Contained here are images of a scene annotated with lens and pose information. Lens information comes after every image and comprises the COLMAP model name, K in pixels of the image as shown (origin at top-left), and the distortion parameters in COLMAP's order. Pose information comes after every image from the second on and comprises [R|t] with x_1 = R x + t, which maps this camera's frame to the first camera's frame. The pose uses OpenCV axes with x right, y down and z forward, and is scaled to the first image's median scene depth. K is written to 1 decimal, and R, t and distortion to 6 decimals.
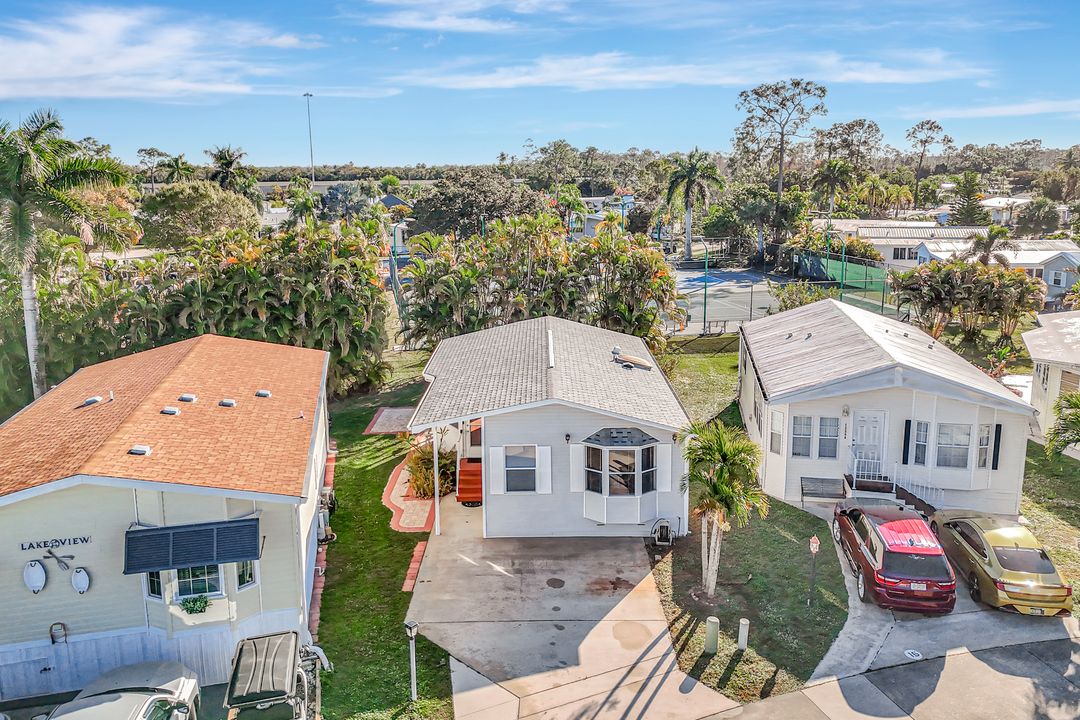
lens RADIAL K [[760.7, 0, 532.7], [0, 760.7, 352.4], [0, 0, 1]] dist [0.061151, -0.009284]
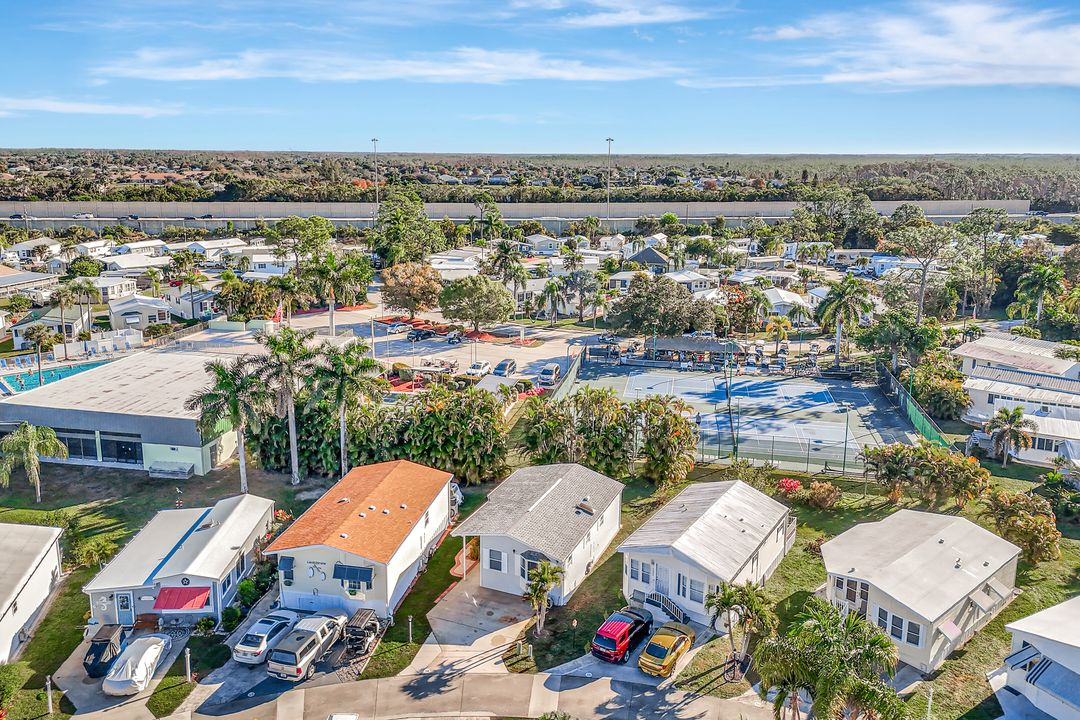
lens RADIAL K [[760.7, 0, 536.4], [0, 760.7, 363.2], [0, 0, 1]] dist [0.061151, -0.009284]
pose [[0.914428, 0.107381, -0.390244, 0.745285], [-0.092787, 0.994103, 0.056121, -0.459750], [0.393969, -0.015109, 0.918999, -0.834081]]
